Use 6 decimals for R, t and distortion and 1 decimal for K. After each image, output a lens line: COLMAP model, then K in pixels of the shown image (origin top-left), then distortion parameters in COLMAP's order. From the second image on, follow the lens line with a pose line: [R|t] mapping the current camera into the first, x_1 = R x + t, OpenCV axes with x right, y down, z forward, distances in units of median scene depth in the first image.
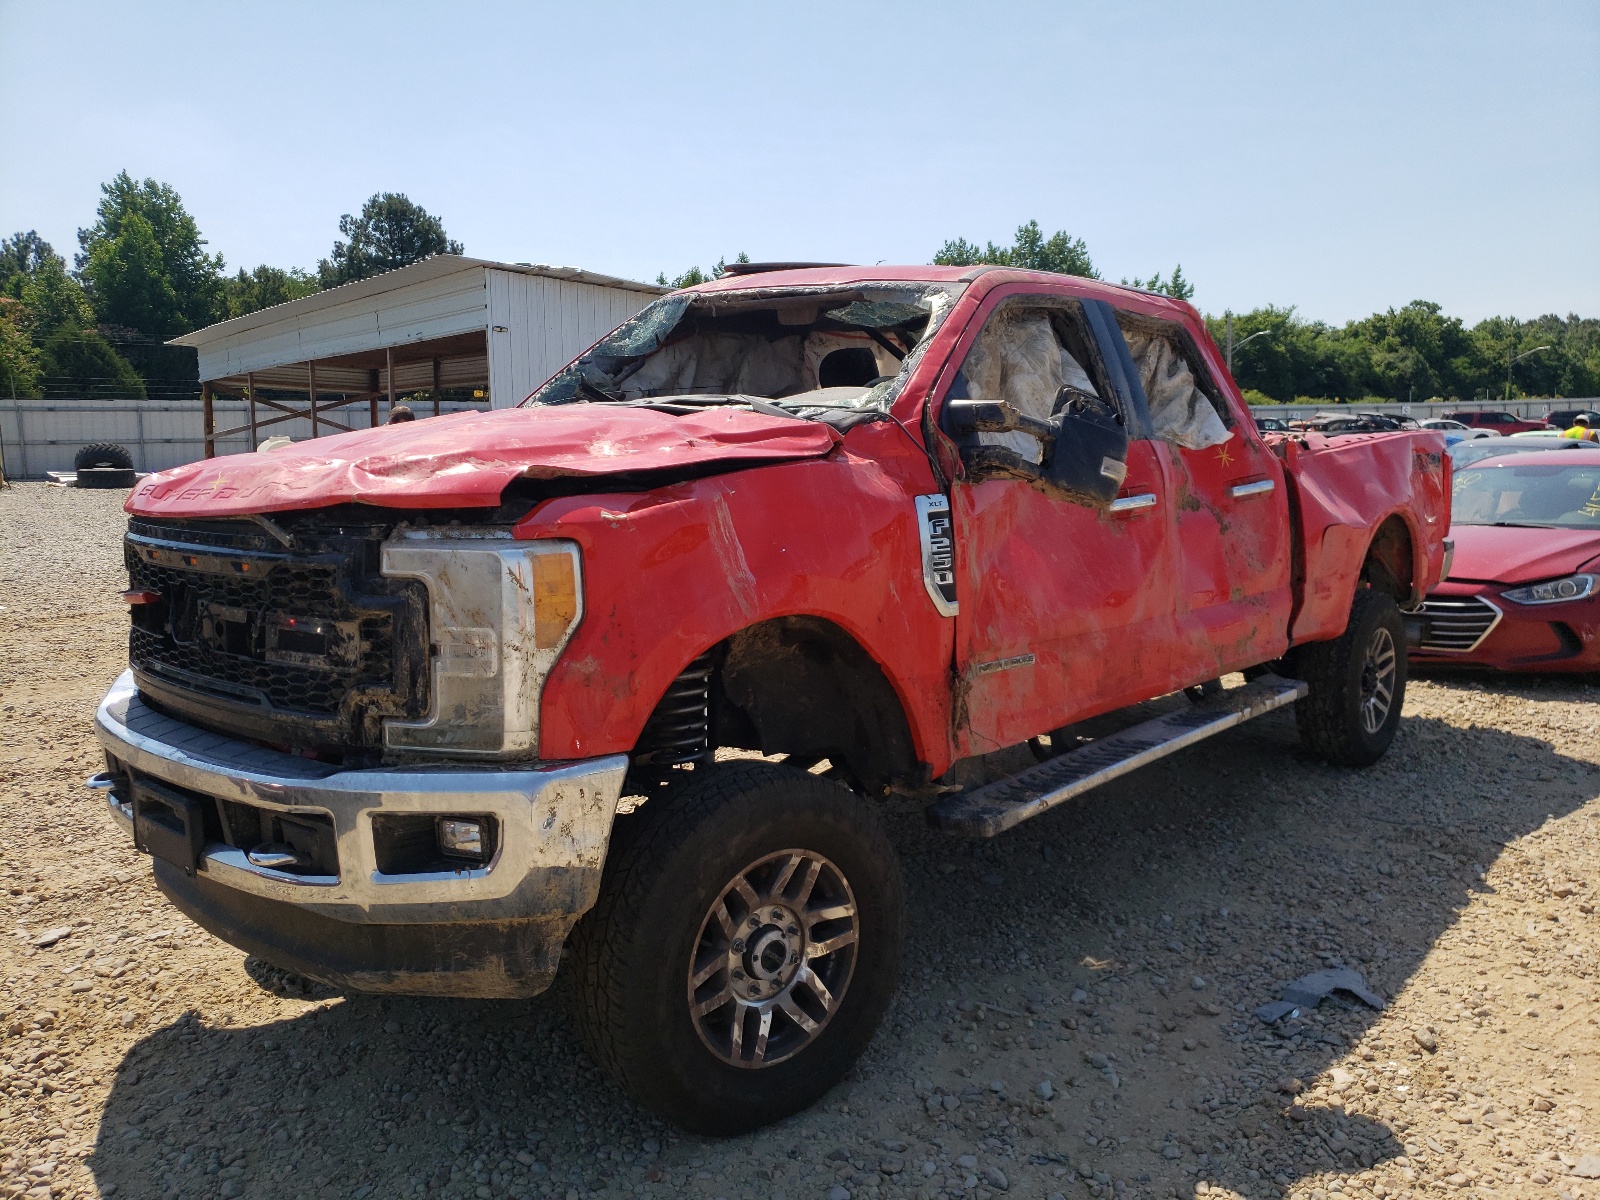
lens RADIAL K [[1279.9, 0, 803.2], [0, 1279.9, 597.9], [0, 0, 1]] dist [0.032542, -0.030118]
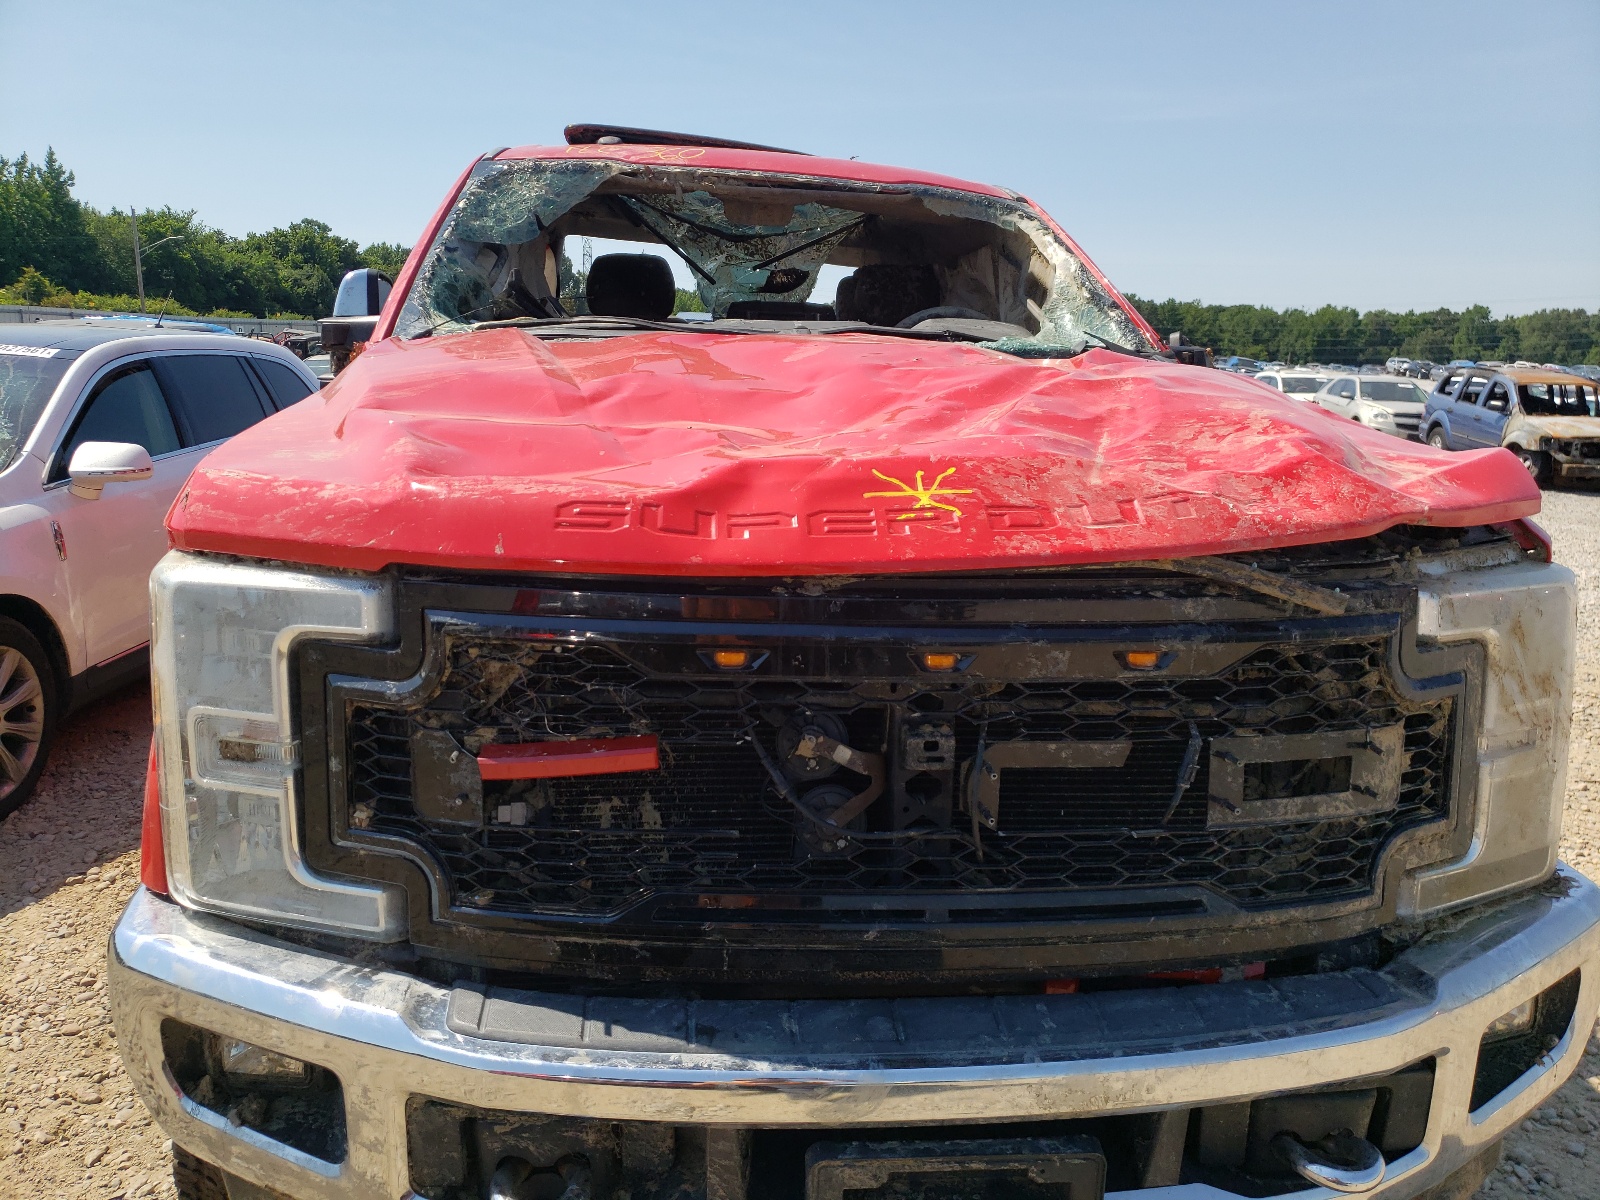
lens RADIAL K [[1275.9, 0, 803.2], [0, 1275.9, 607.9], [0, 0, 1]] dist [0.033479, -0.033265]
pose [[0.677338, -0.116396, 0.726405, -0.662582], [0.063486, 0.992969, 0.099912, -0.076850], [-0.732927, -0.021558, 0.679965, 0.555412]]
